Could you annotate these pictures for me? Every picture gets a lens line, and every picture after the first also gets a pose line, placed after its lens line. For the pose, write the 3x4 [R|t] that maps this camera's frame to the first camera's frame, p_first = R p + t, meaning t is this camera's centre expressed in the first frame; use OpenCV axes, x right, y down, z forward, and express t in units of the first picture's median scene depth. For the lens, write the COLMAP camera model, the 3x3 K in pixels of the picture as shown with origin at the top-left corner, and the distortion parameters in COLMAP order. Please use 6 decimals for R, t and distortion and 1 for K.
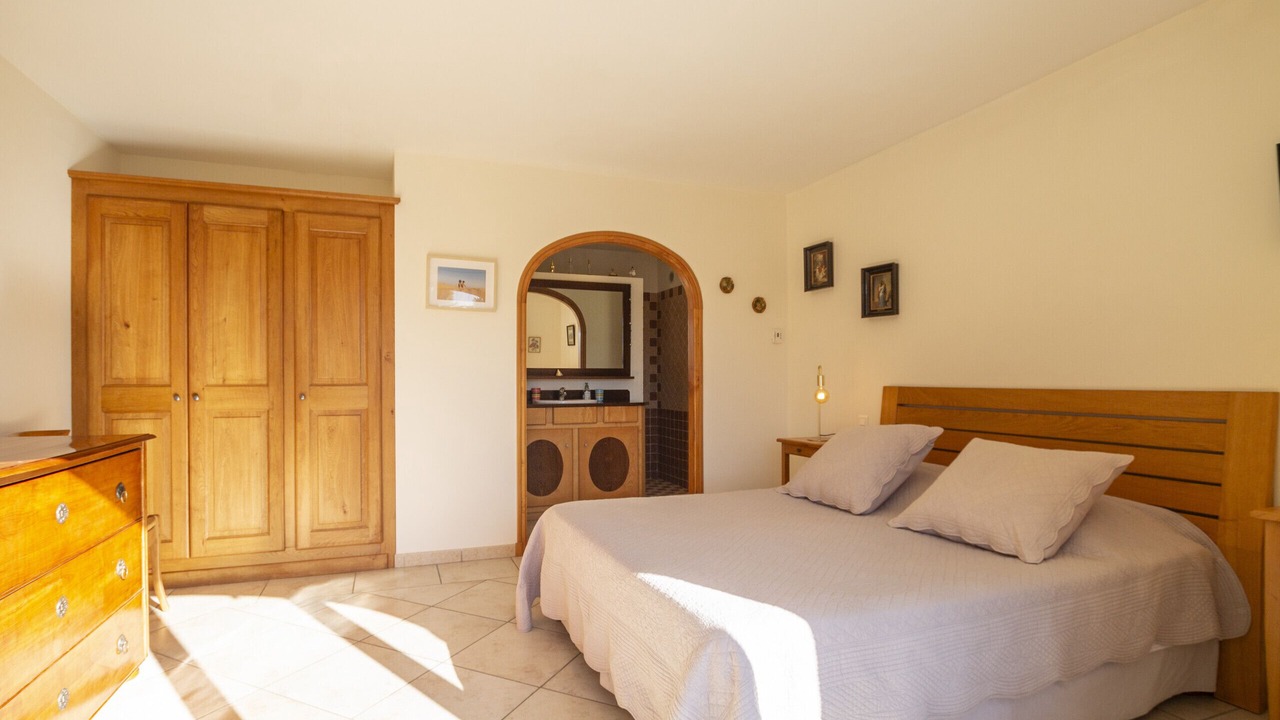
lens RADIAL K [[599.3, 0, 610.4], [0, 599.3, 379.8], [0, 0, 1]] dist [-0.000893, -0.000205]
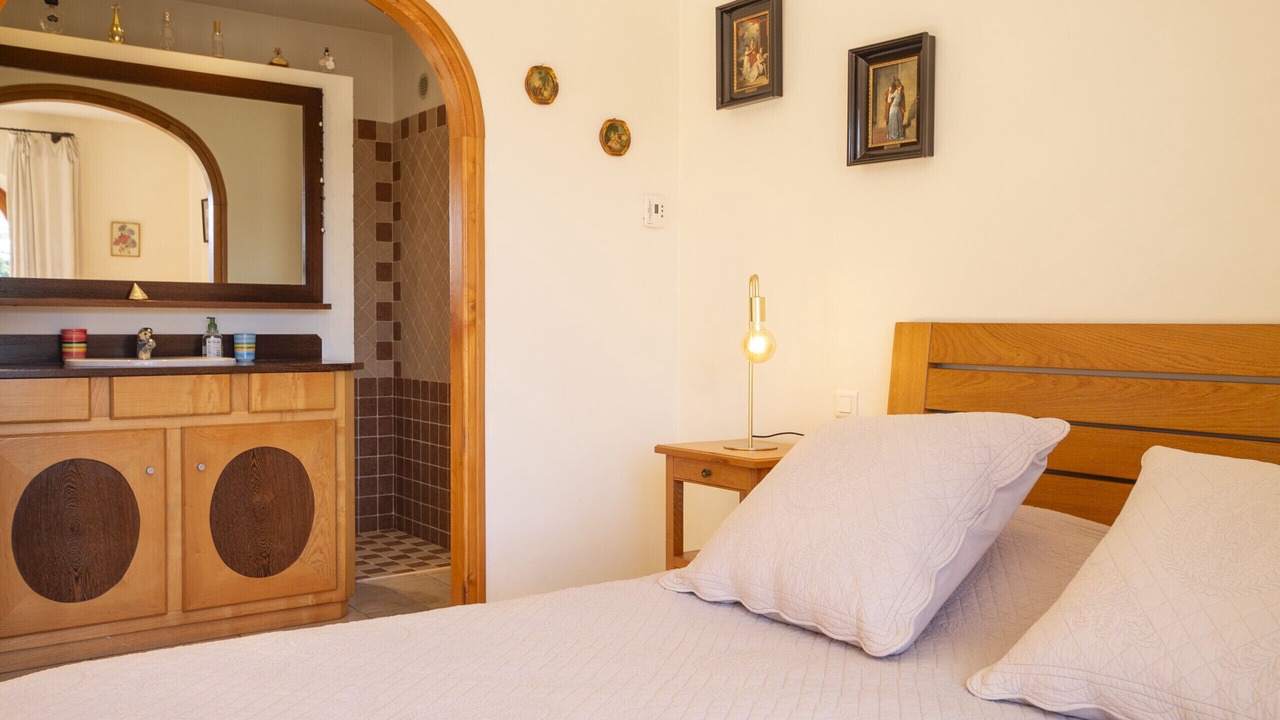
lens RADIAL K [[599.3, 0, 610.4], [0, 599.3, 379.8], [0, 0, 1]] dist [-0.000893, -0.000205]
pose [[0.959307, -0.006567, 0.282288, 0.119943], [-0.007354, 0.998809, 0.048225, 0.029112], [-0.282269, -0.048339, 0.958117, 0.571674]]
